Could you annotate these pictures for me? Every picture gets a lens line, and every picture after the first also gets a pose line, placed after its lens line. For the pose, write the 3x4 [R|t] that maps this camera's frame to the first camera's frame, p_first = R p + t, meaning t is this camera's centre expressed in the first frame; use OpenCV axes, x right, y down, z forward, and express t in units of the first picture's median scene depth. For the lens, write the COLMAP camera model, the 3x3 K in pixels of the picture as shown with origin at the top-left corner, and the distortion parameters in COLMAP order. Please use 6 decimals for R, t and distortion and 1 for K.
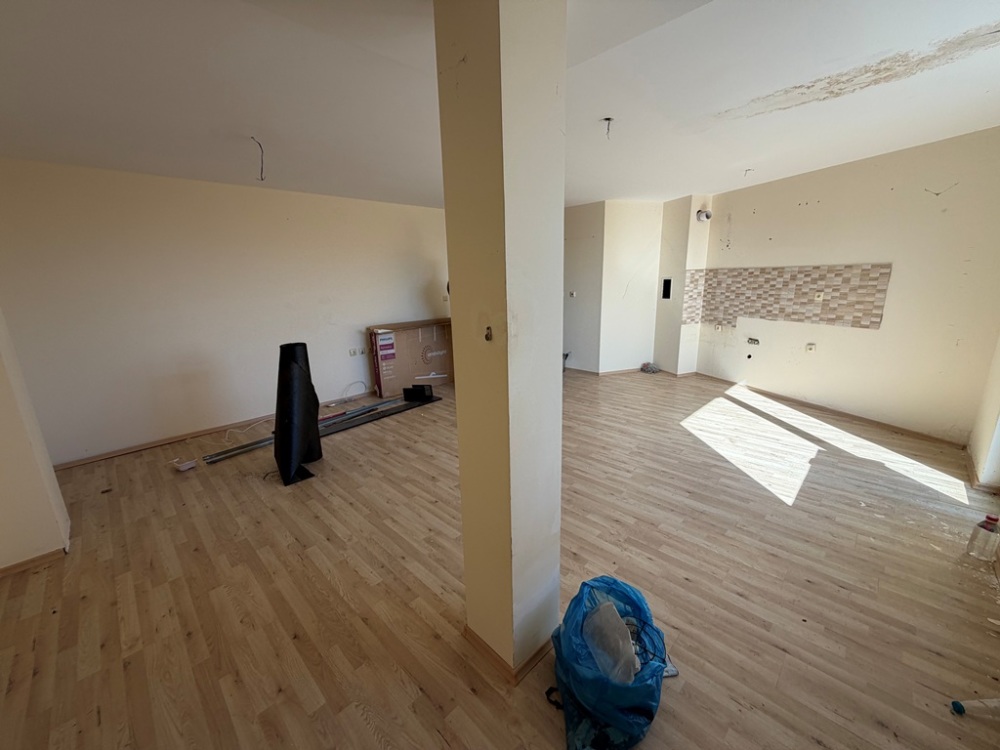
lens RADIAL K [[397.0, 0, 497.8], [0, 397.0, 373.8], [0, 0, 1]] dist [0.001792, -0.000403]
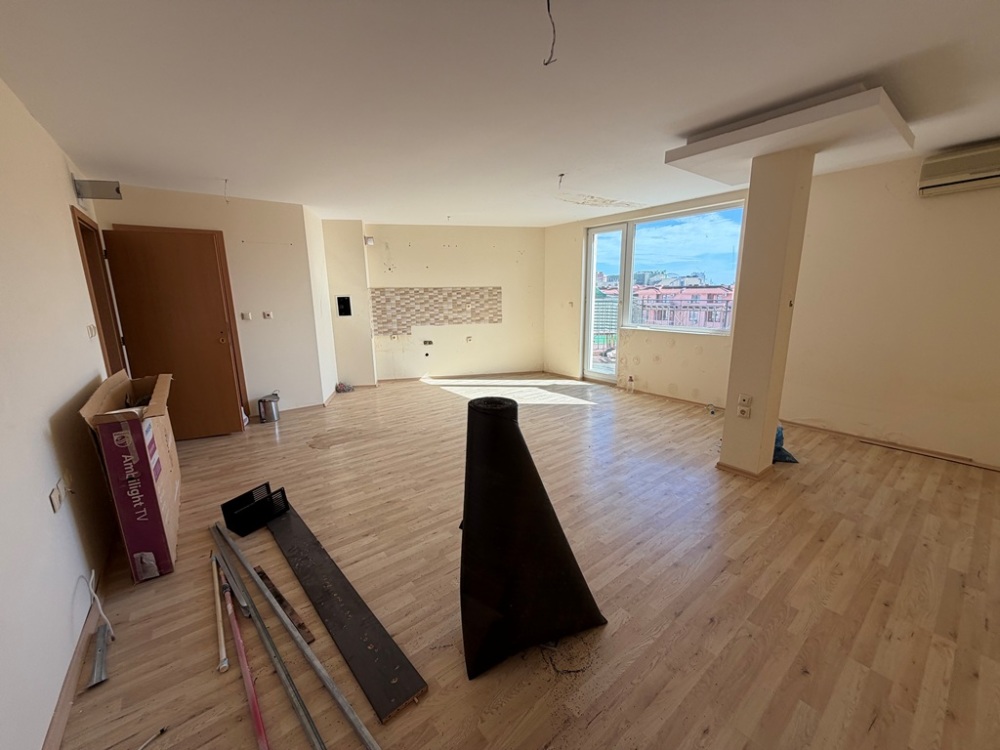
lens RADIAL K [[397.0, 0, 496.5], [0, 397.0, 373.2], [0, 0, 1]] dist [0.001792, -0.000403]
pose [[0.122045, -0.173878, 0.977175, -0.808842], [0.245795, 0.959162, 0.139974, -0.143945], [-0.961608, 0.223102, 0.159799, 0.750036]]
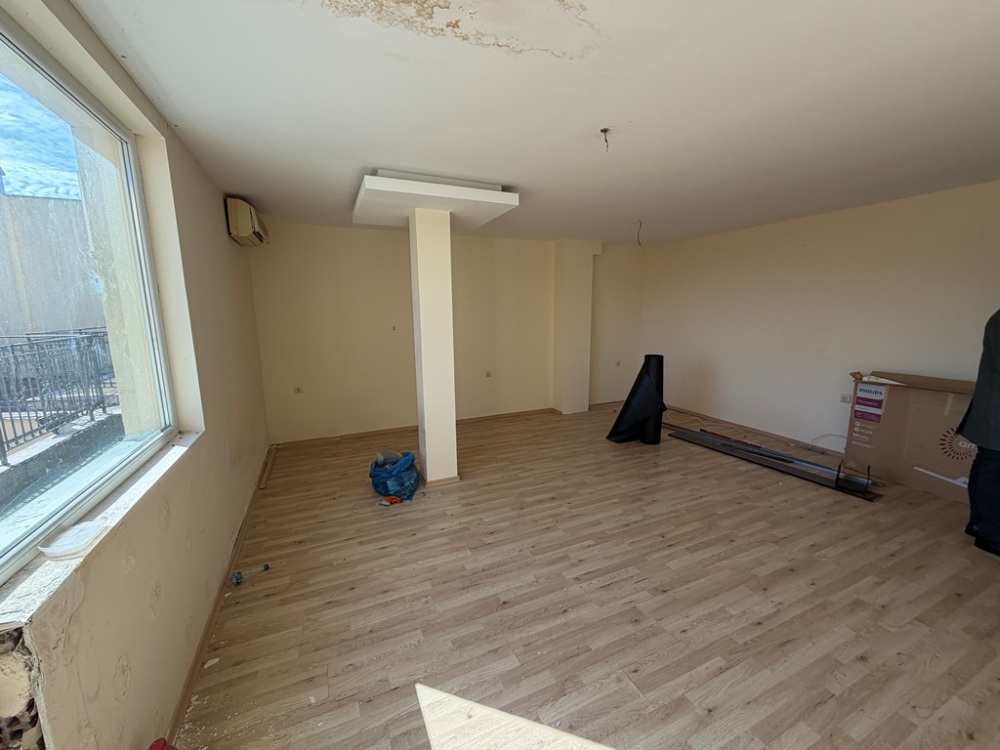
lens RADIAL K [[397.0, 0, 496.3], [0, 397.0, 374.3], [0, 0, 1]] dist [0.001792, -0.000403]
pose [[-0.357681, 0.183480, -0.915641, 0.778836], [-0.202305, 0.941999, 0.267789, -0.221792], [0.911667, 0.281022, -0.299817, 0.768098]]
